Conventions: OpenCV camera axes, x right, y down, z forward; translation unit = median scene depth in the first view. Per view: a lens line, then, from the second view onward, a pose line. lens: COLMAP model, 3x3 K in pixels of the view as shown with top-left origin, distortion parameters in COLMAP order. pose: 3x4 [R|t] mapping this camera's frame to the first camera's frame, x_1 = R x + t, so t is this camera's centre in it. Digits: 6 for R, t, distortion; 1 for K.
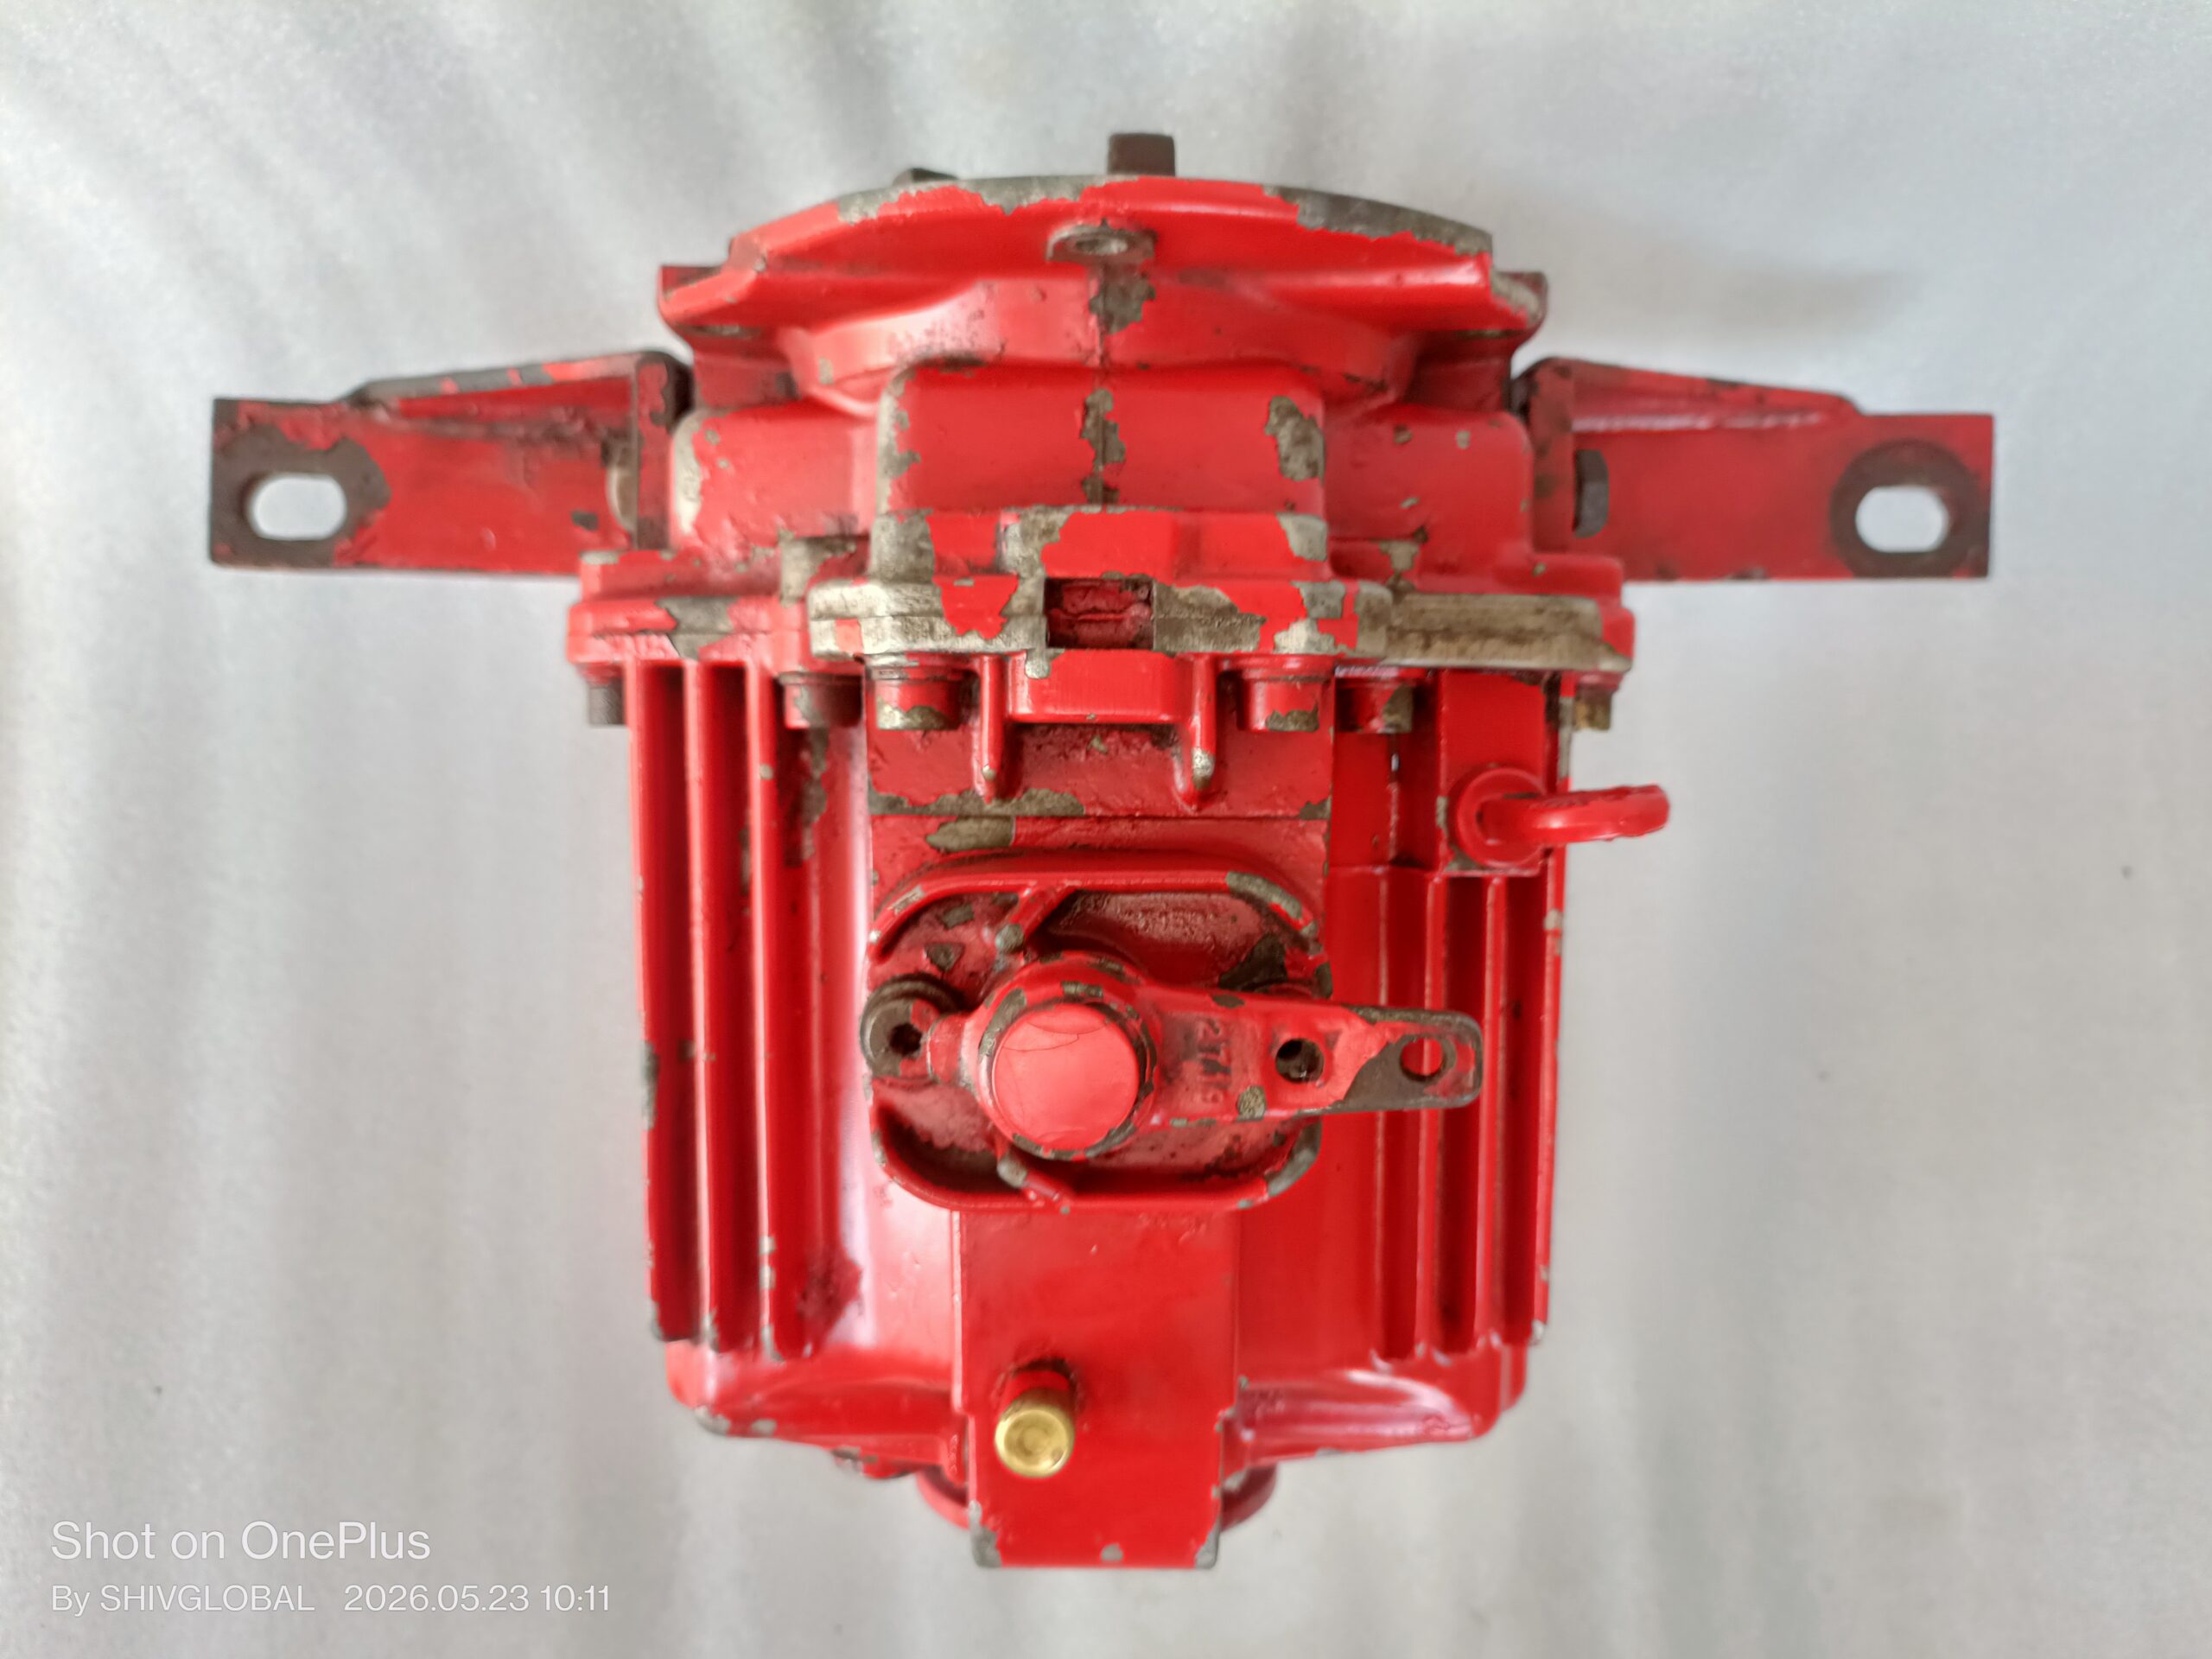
lens RADIAL K [[1693.1, 0, 1119.7], [0, 1693.1, 831.0], [0, 0, 1]] dist [-0.003588, -0.004598]
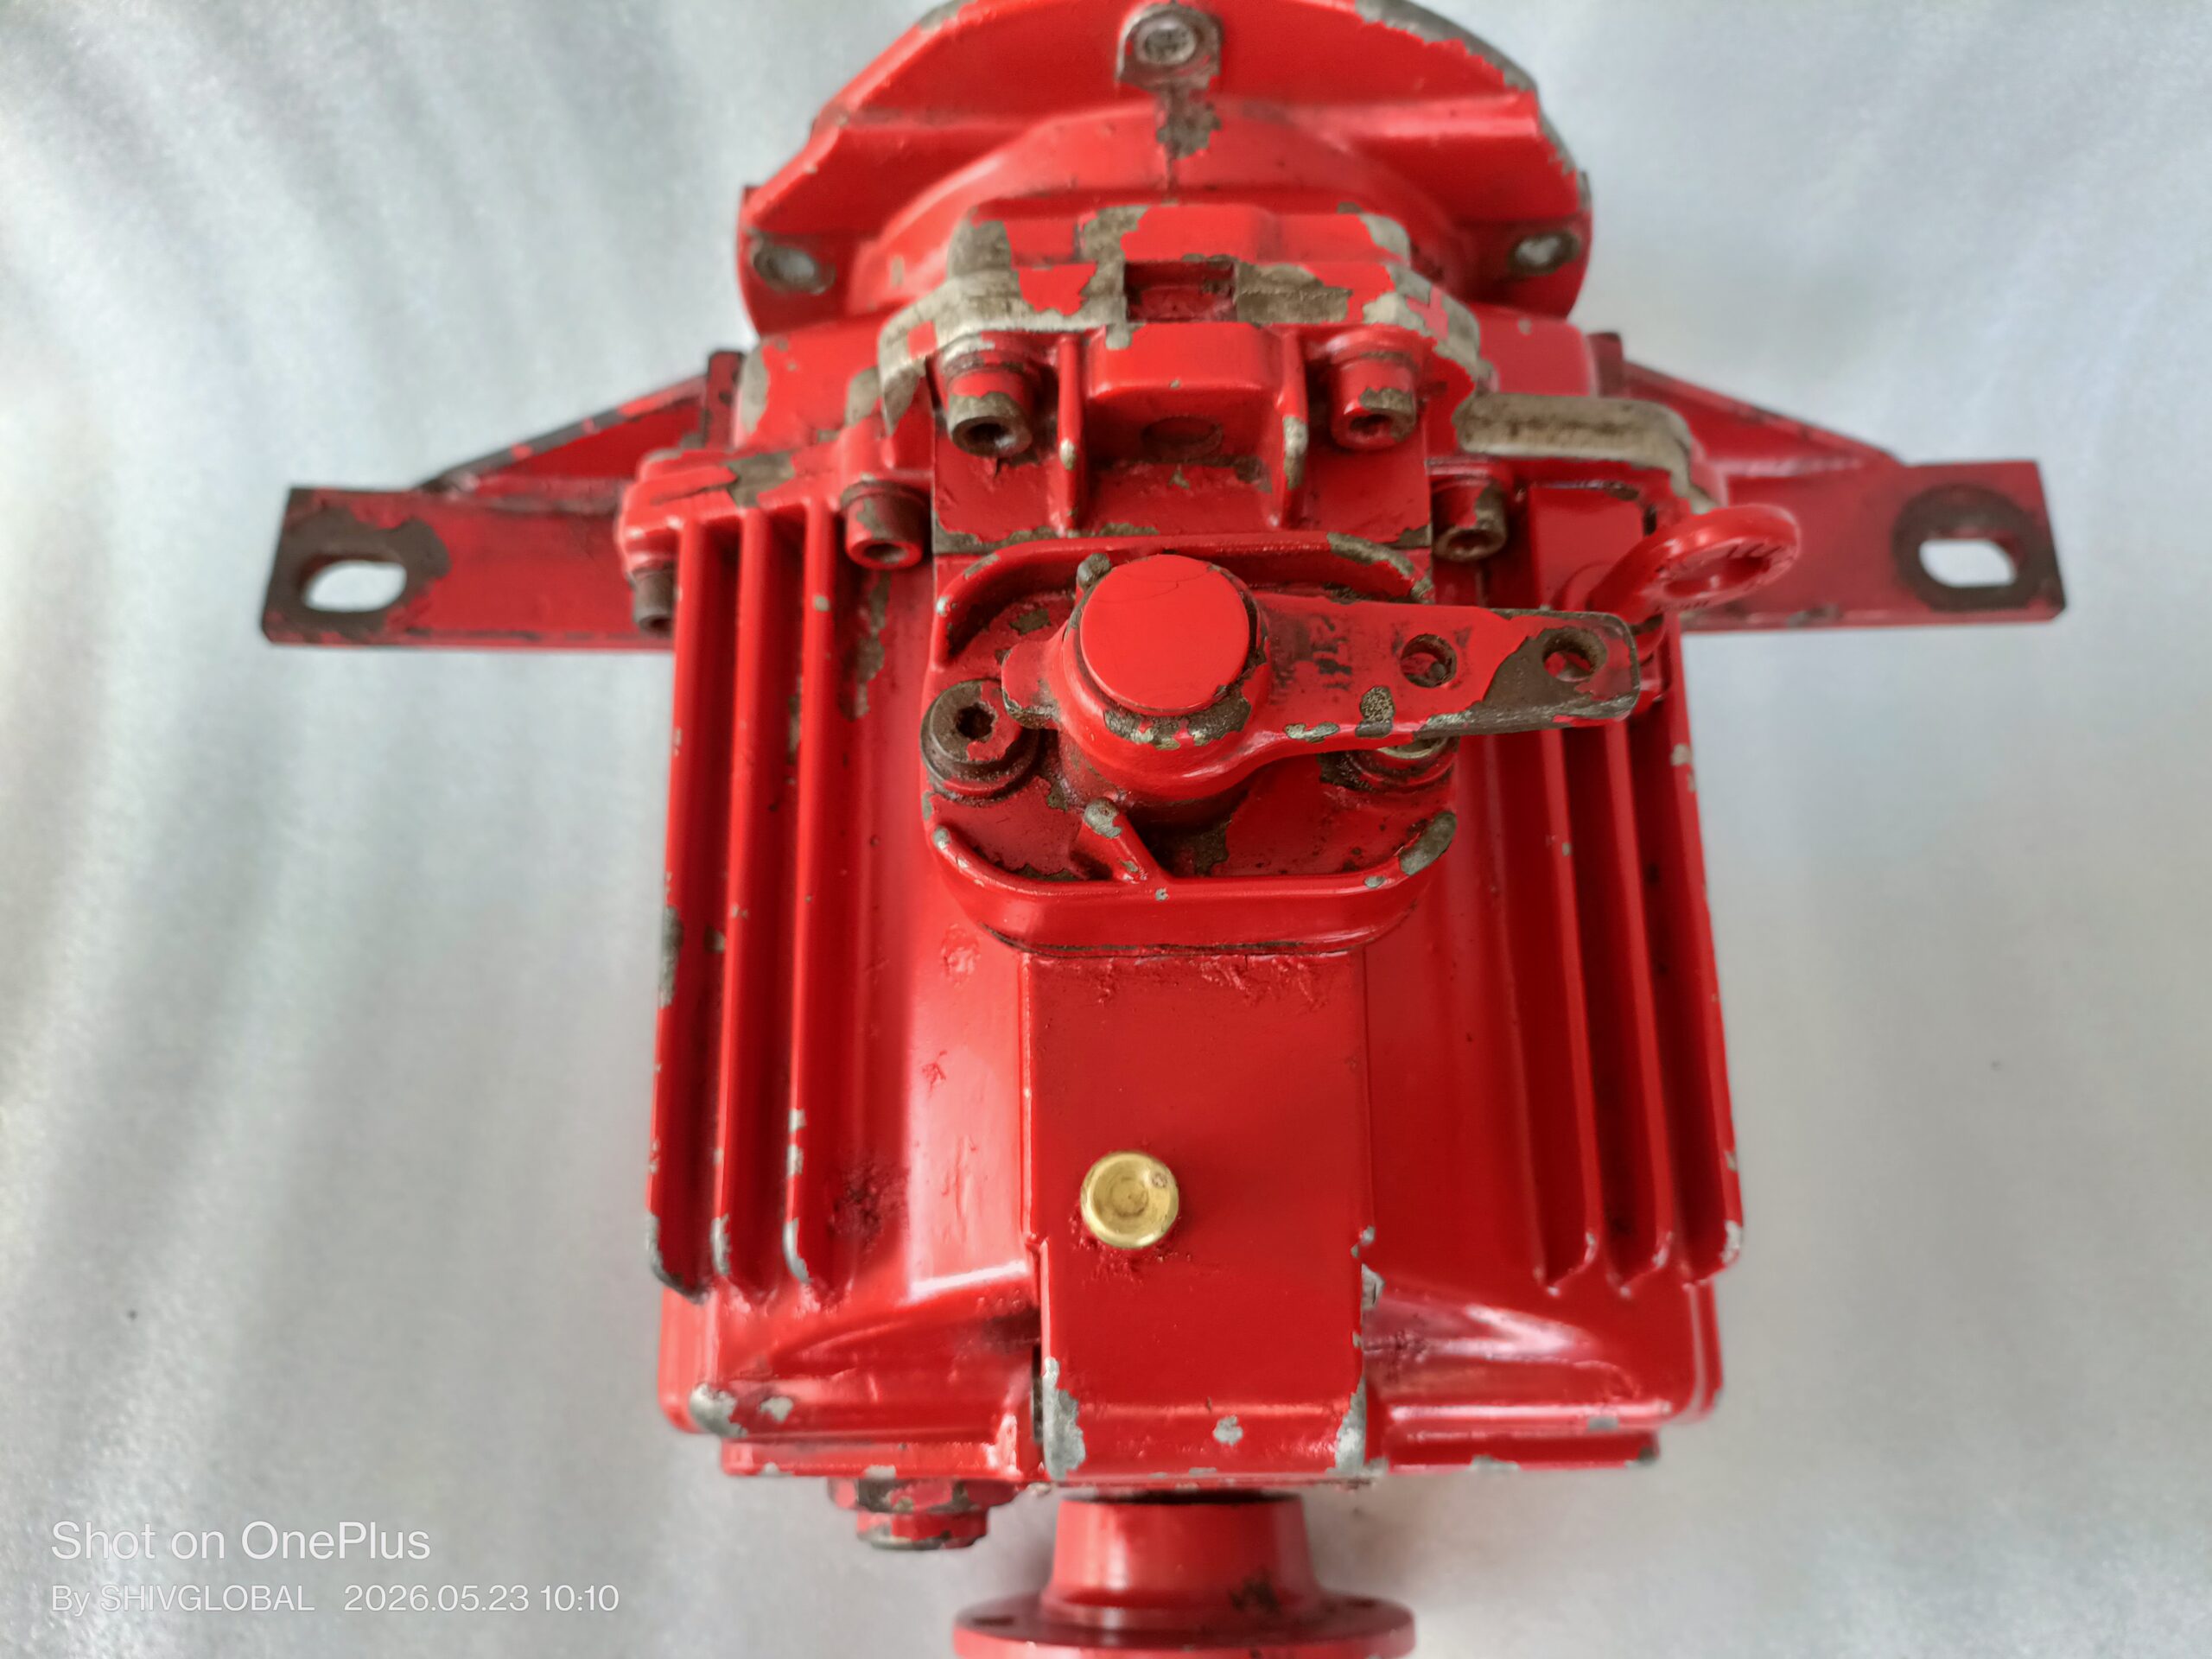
lens RADIAL K [[1681.7, 0, 1106.0], [0, 1681.7, 829.5], [0, 0, 1]] dist [0.001186, -0.005366]
pose [[0.999627, -0.022835, -0.014970, -0.043175], [0.015831, 0.931407, -0.363636, 0.460611], [0.022247, 0.363264, 0.931421, 0.191448]]
